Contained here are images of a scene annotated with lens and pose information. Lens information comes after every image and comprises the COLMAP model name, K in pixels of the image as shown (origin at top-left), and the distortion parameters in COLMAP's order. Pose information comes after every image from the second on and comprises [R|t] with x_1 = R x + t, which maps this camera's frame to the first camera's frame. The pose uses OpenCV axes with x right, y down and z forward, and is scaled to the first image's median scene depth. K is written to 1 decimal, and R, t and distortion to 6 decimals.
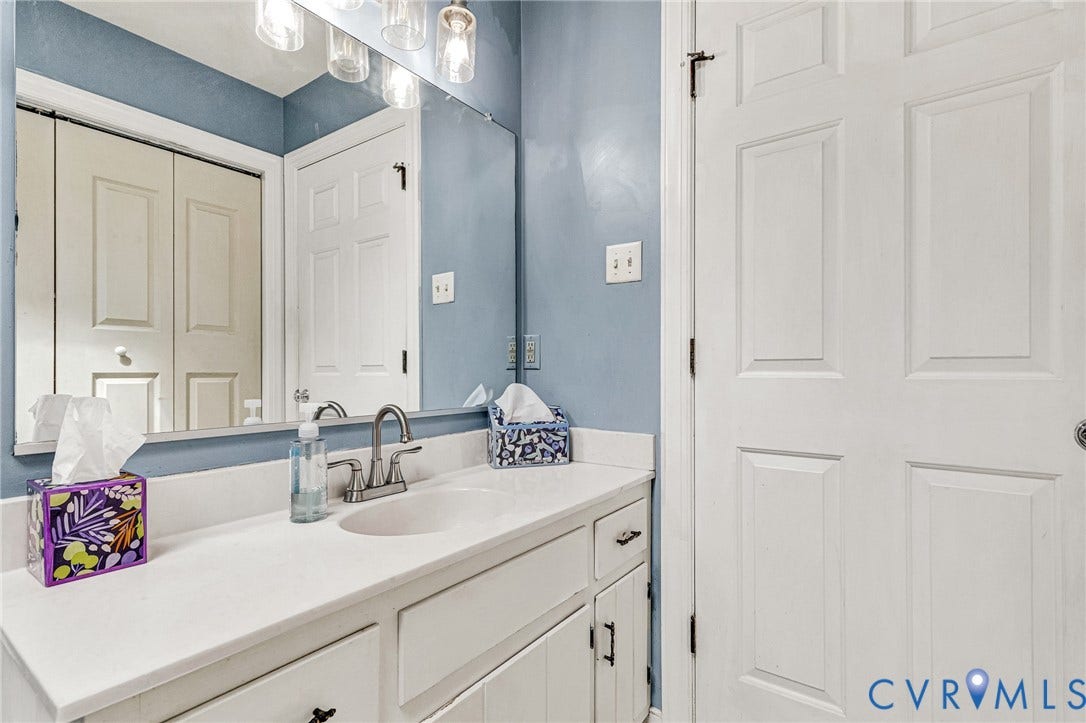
lens RADIAL K [[522.4, 0, 543.0], [0, 522.4, 366.4], [0, 0, 1]] dist [0.005678, 0.000499]
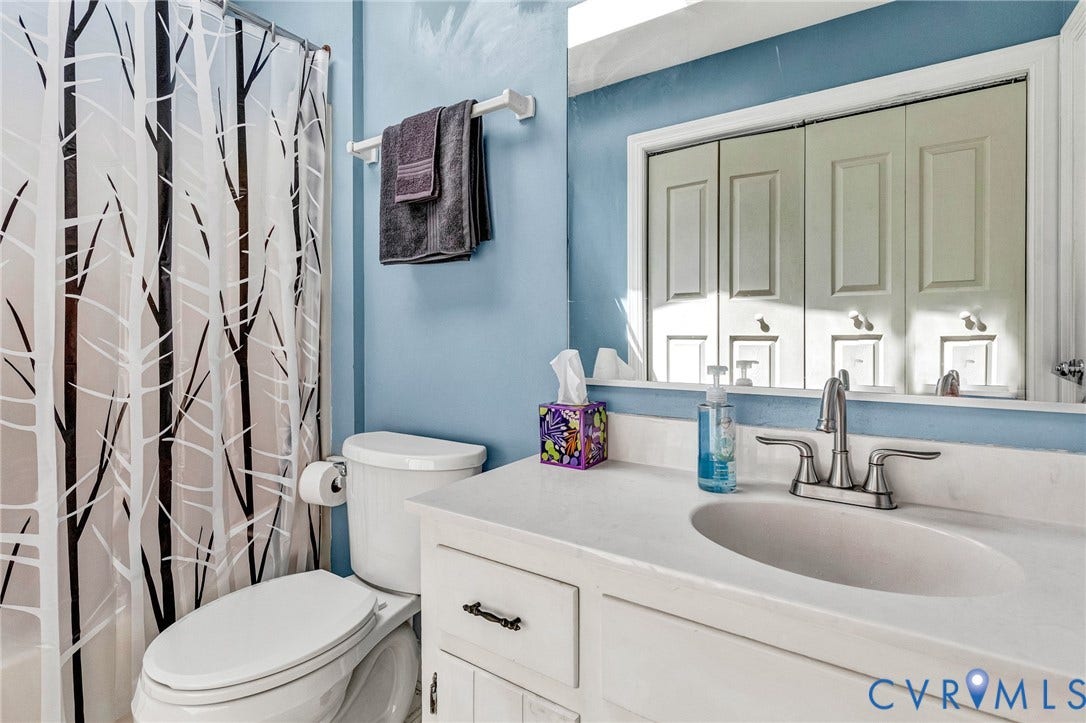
lens RADIAL K [[521.0, 0, 556.1], [0, 521.0, 339.6], [0, 0, 1]] dist [0.012480, -0.002639]
pose [[0.038730, 0.008594, -0.999213, 0.645933], [0.008299, 0.999926, 0.008921, 0.016380], [0.999215, -0.008638, 0.038656, 0.914289]]
